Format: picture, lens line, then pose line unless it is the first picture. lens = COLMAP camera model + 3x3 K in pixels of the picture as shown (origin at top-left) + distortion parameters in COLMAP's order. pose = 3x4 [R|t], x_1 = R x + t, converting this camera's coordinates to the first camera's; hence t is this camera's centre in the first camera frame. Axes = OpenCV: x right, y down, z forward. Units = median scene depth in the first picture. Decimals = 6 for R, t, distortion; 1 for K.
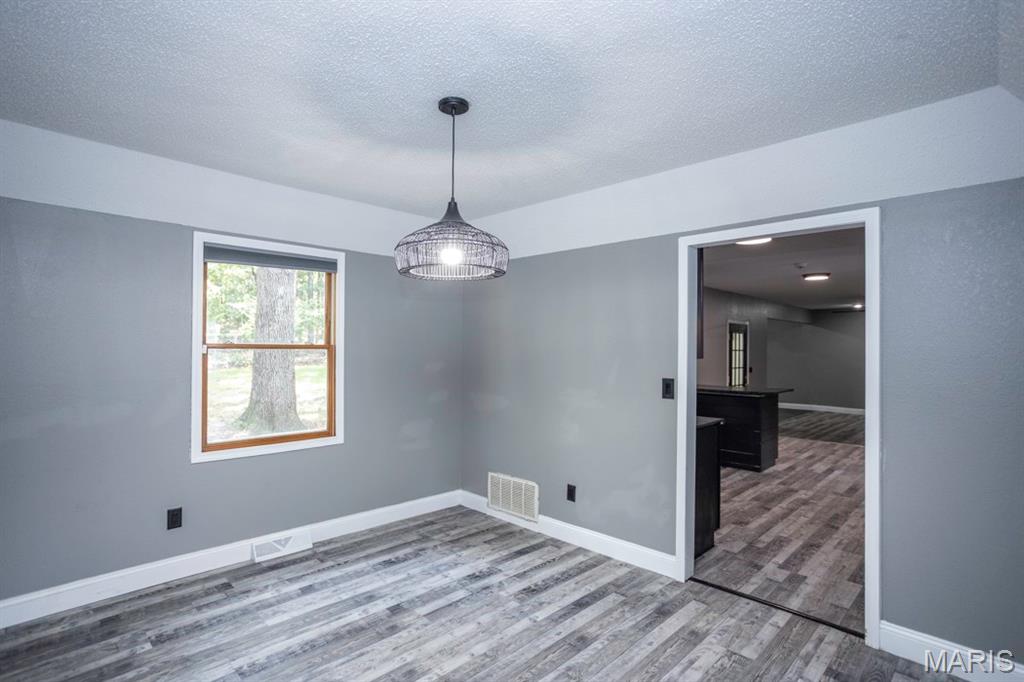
lens RADIAL K [[517.0, 0, 512.0], [0, 517.0, 341.0], [0, 0, 1]] dist [-0.041251, 0.038445]
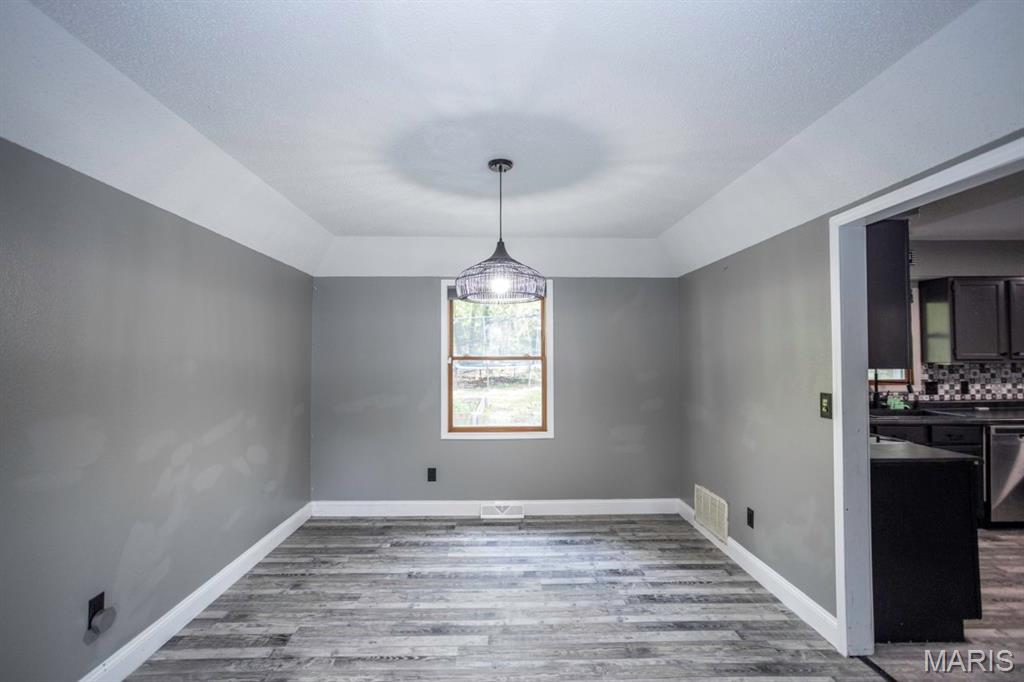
lens RADIAL K [[505.5, 0, 512.0], [0, 505.5, 341.0], [0, 0, 1]] dist [-0.030913, 0.036399]
pose [[0.721326, -0.035226, -0.691699, 0.502631], [0.019758, 0.999346, -0.030289, 0.006295], [0.692314, 0.008182, 0.721550, 0.091455]]
